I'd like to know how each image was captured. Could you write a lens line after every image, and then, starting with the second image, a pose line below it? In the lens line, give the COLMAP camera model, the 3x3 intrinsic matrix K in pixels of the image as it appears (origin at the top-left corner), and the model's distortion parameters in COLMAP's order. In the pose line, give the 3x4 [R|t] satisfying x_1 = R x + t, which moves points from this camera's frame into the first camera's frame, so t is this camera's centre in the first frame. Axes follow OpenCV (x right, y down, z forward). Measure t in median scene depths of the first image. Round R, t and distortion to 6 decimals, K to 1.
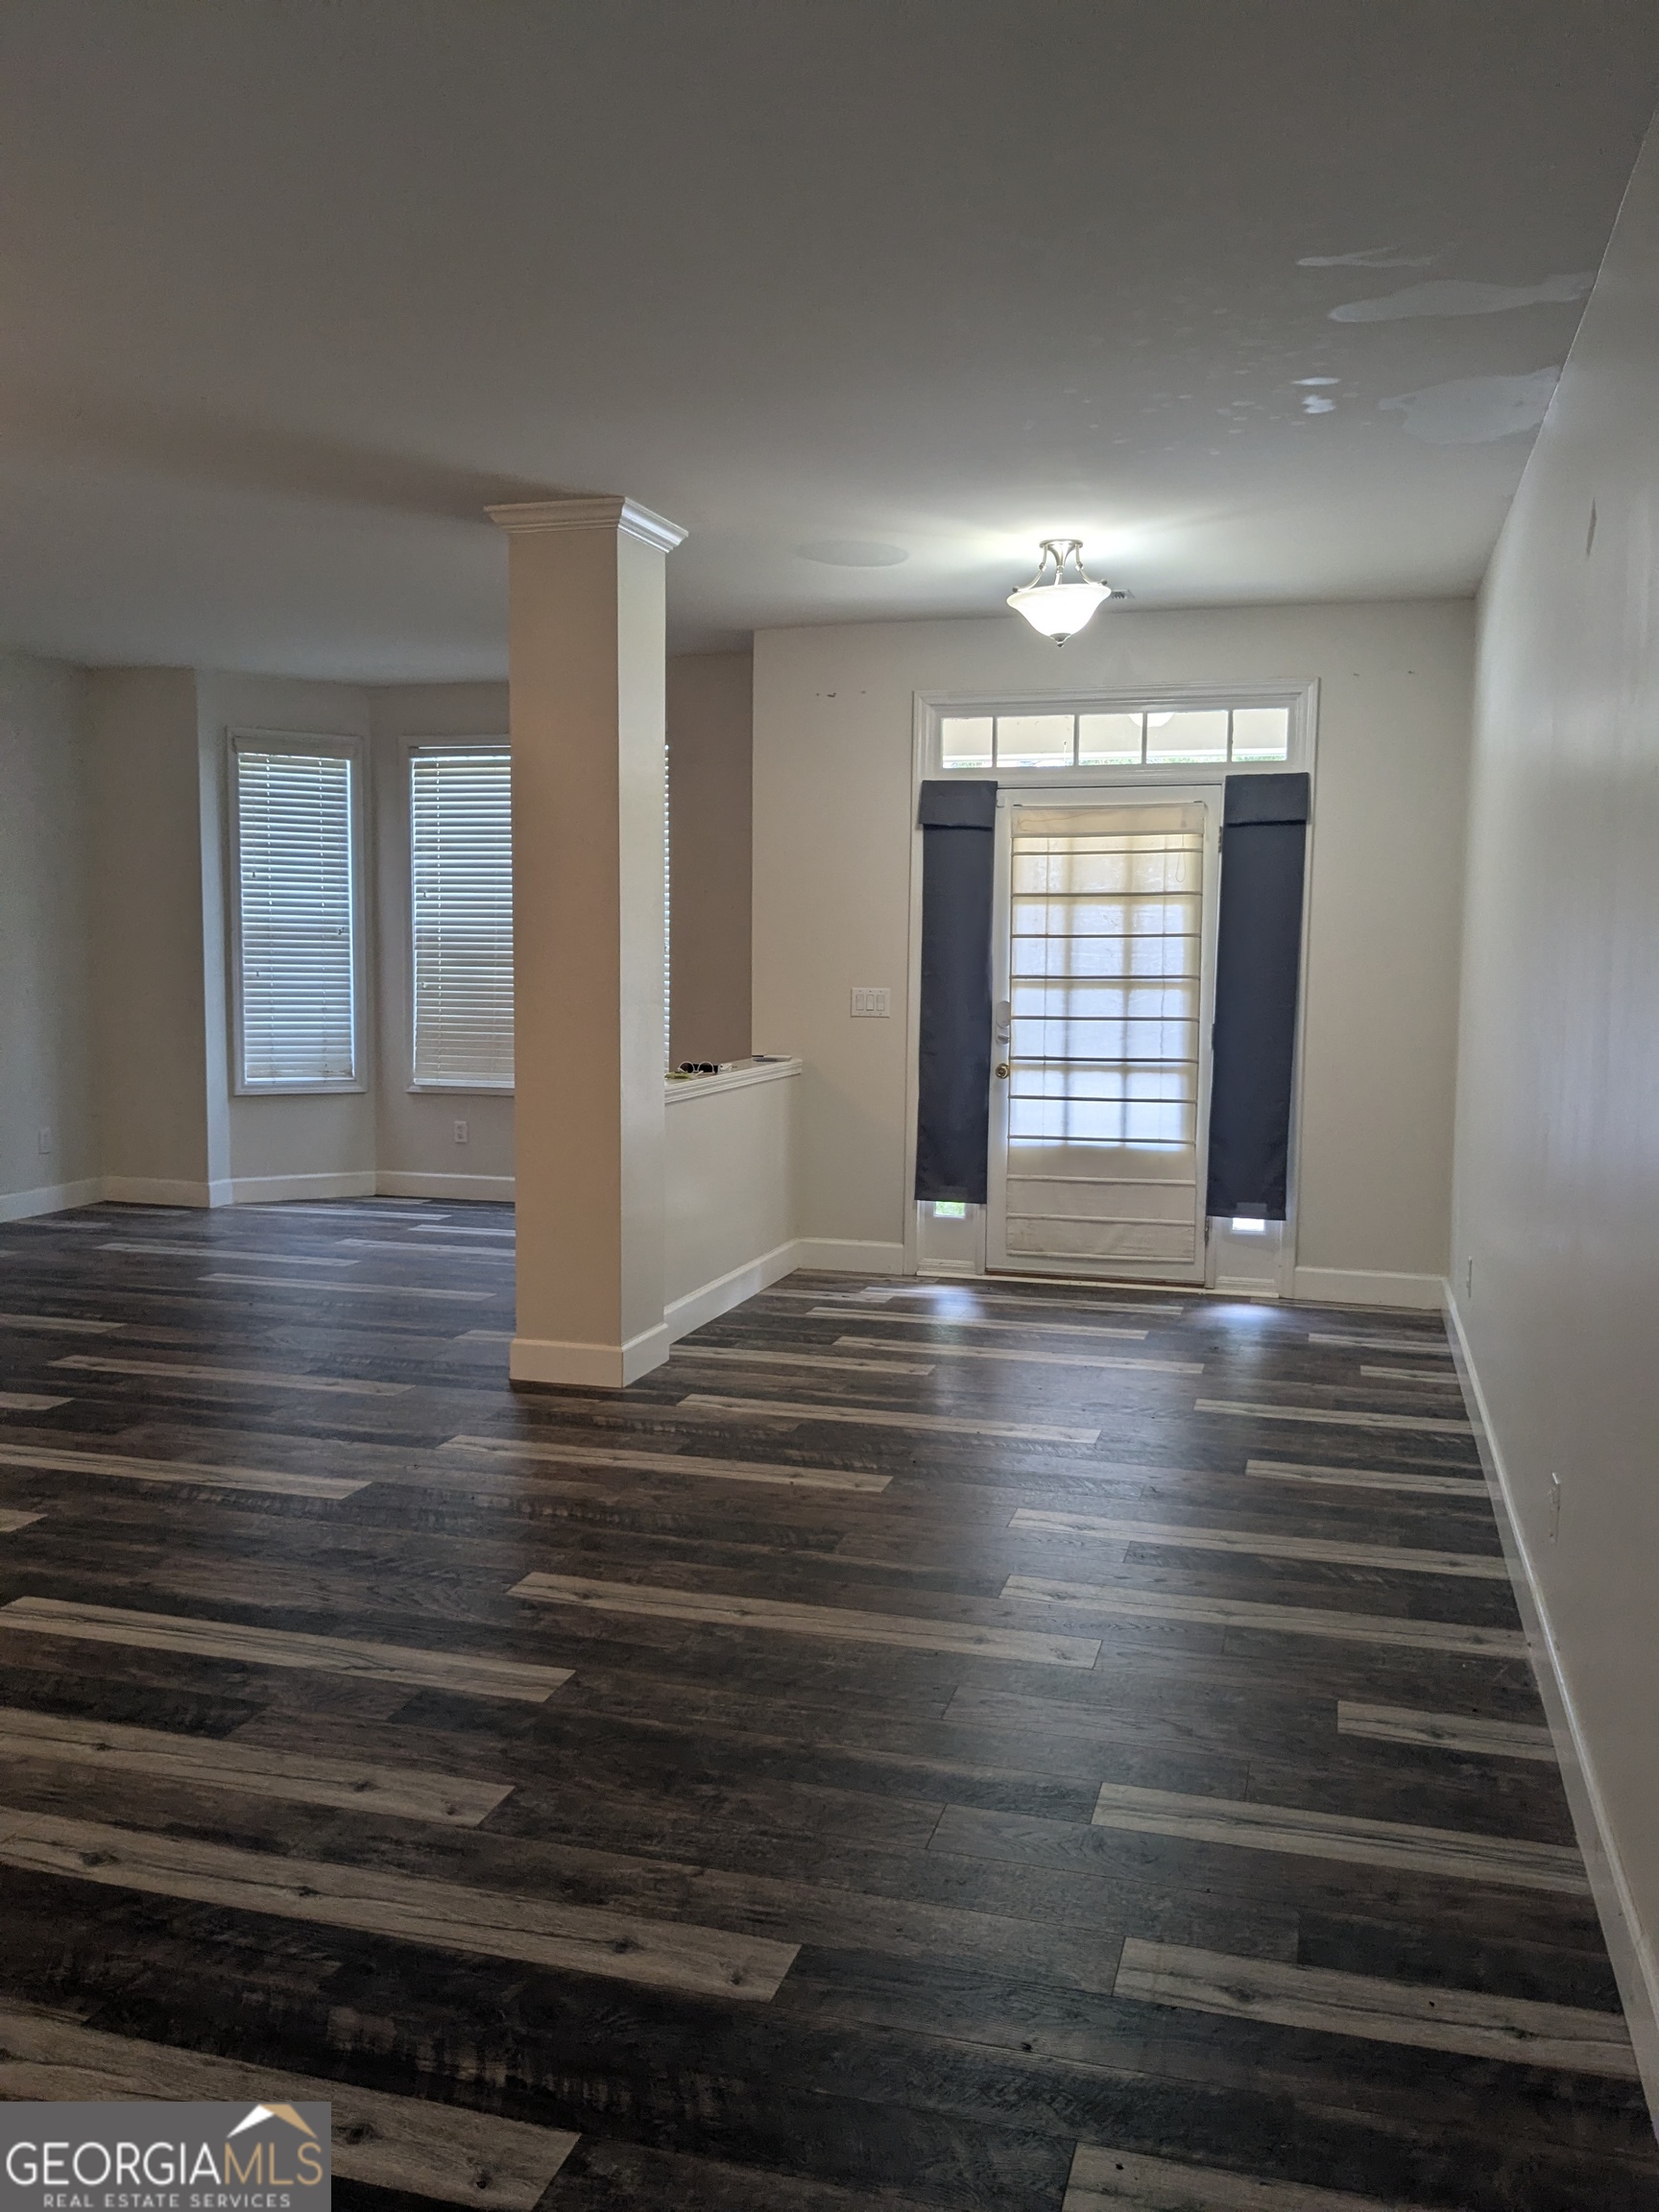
lens RADIAL K [[1781.5, 0, 899.9], [0, 1781.5, 1114.8], [0, 0, 1]] dist [0.051097, -0.089984]
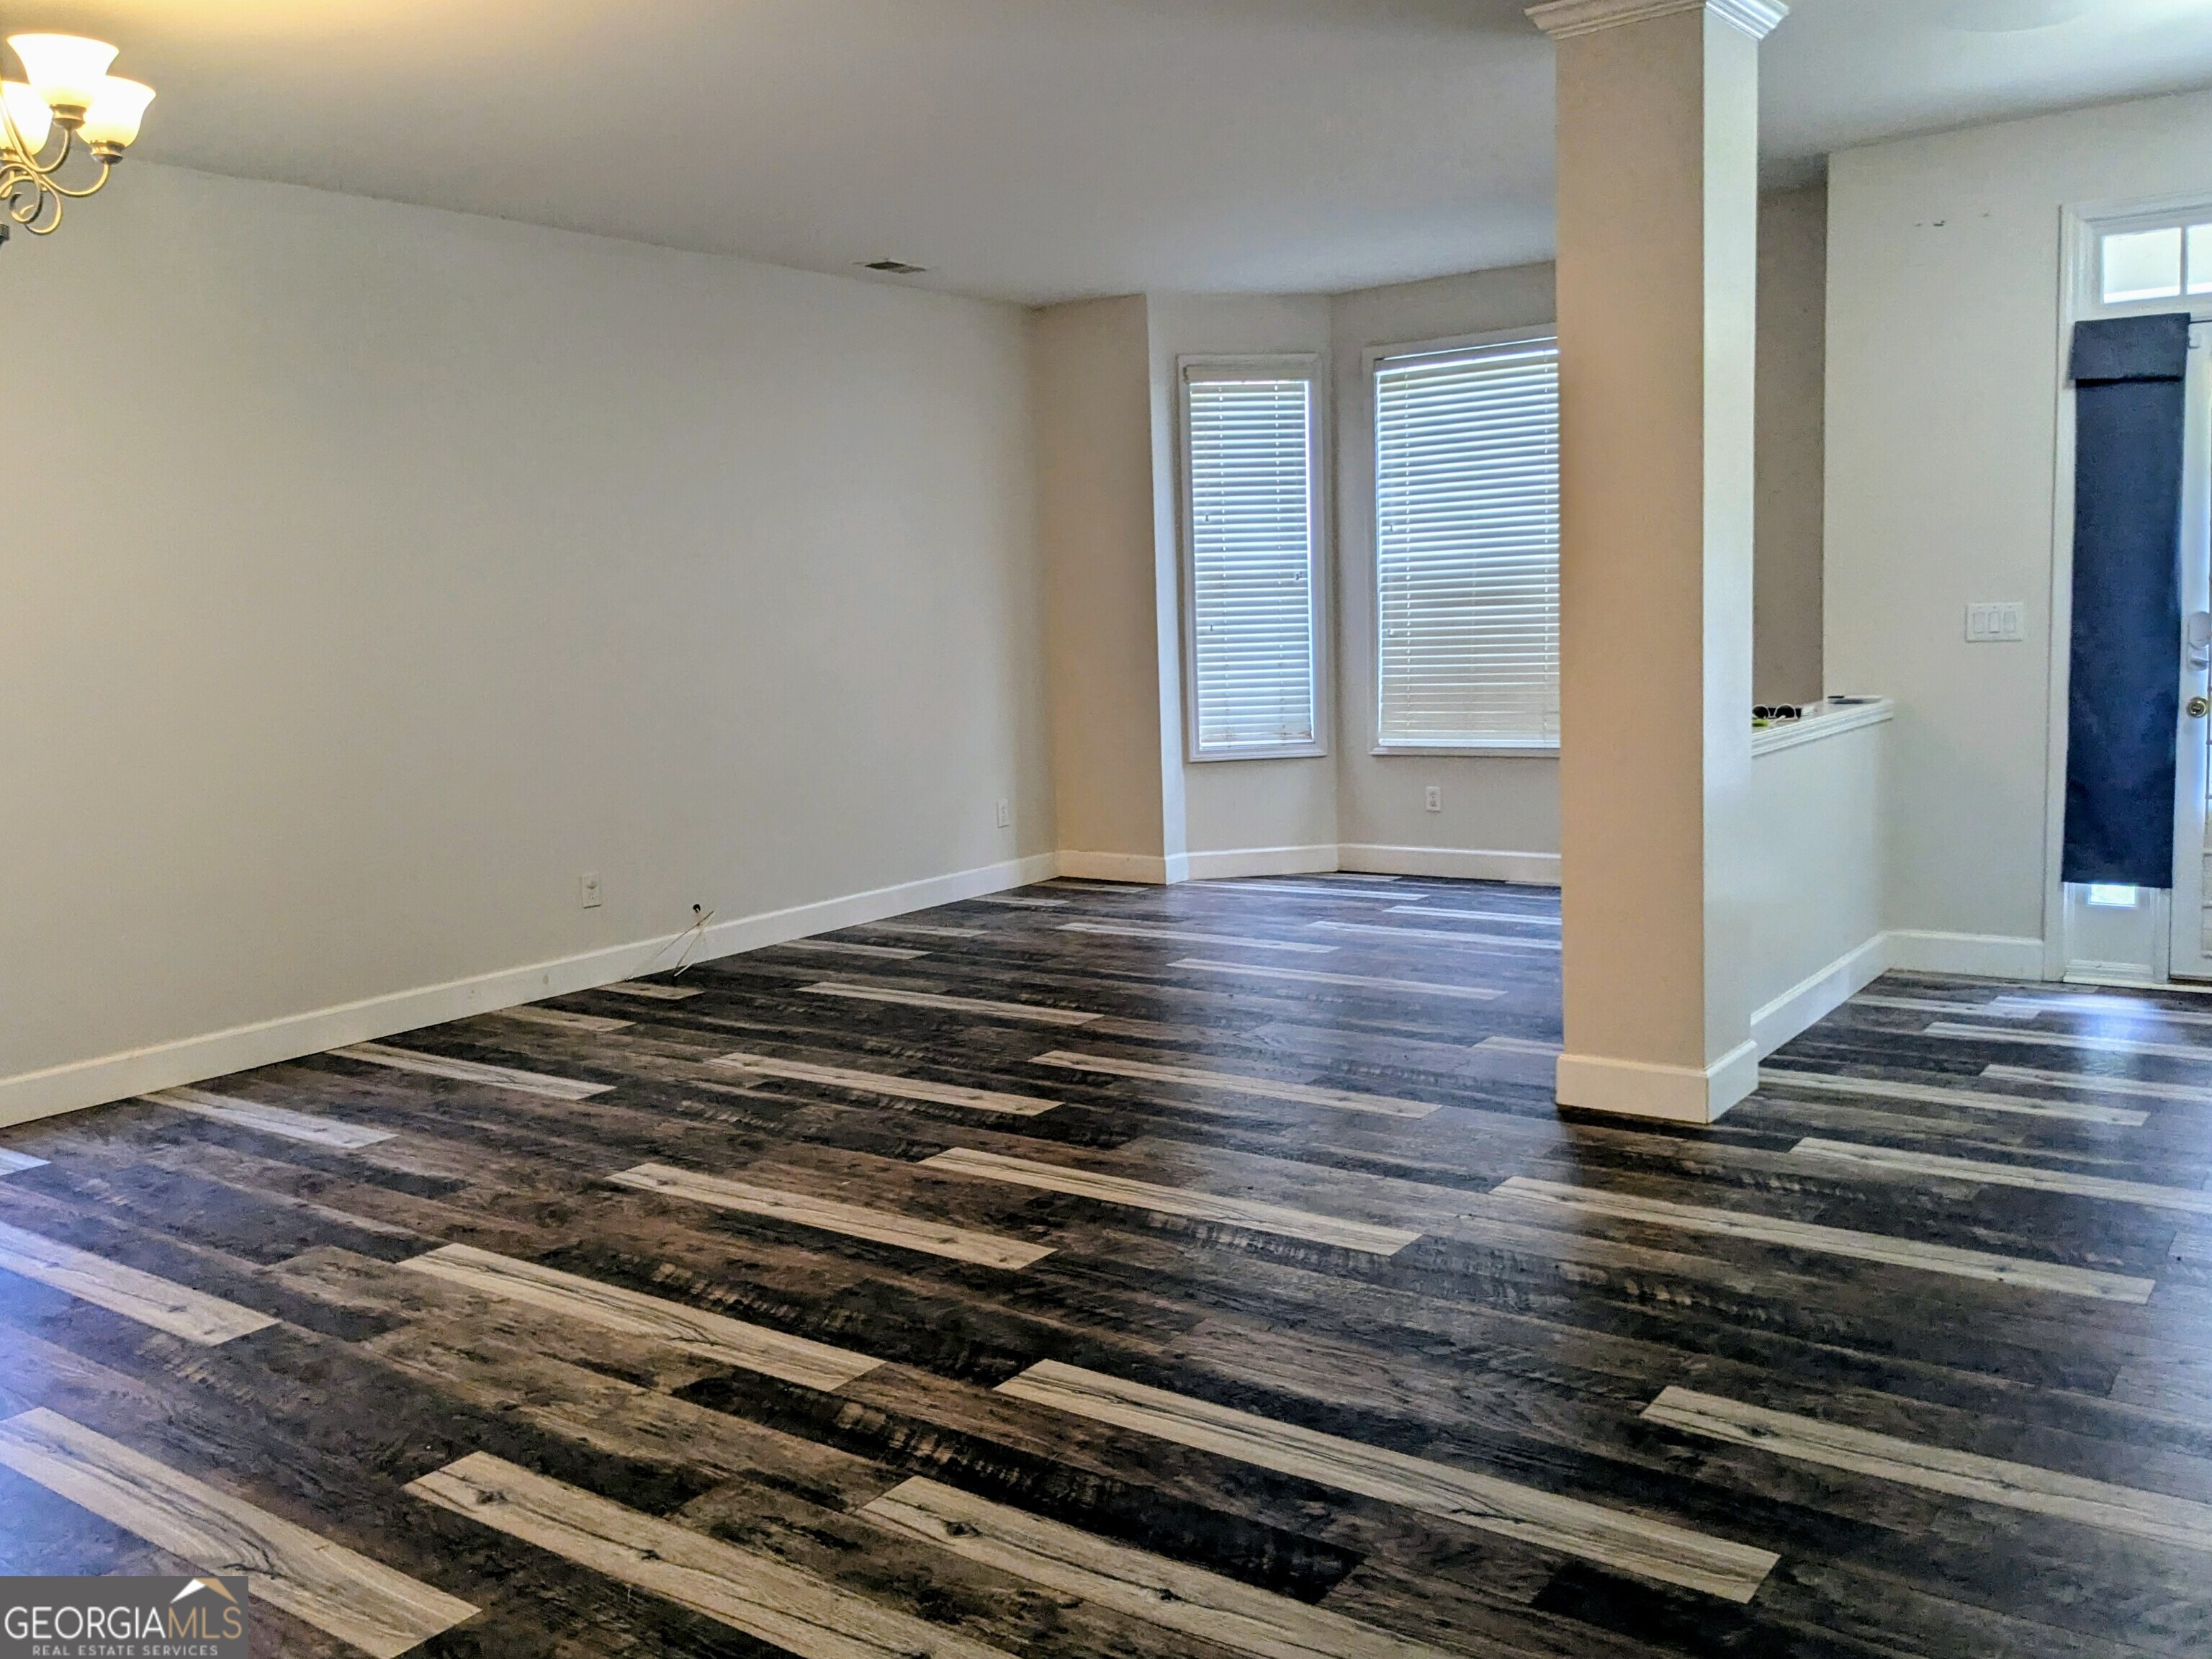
lens RADIAL K [[1770.6, 0, 1096.6], [0, 1770.6, 802.6], [0, 0, 1]] dist [0.070486, -0.128712]
pose [[0.936970, -0.010165, -0.349263, -0.128052], [0.013213, 0.999893, 0.006345, 0.004656], [0.349161, -0.010560, 0.937003, 0.174739]]
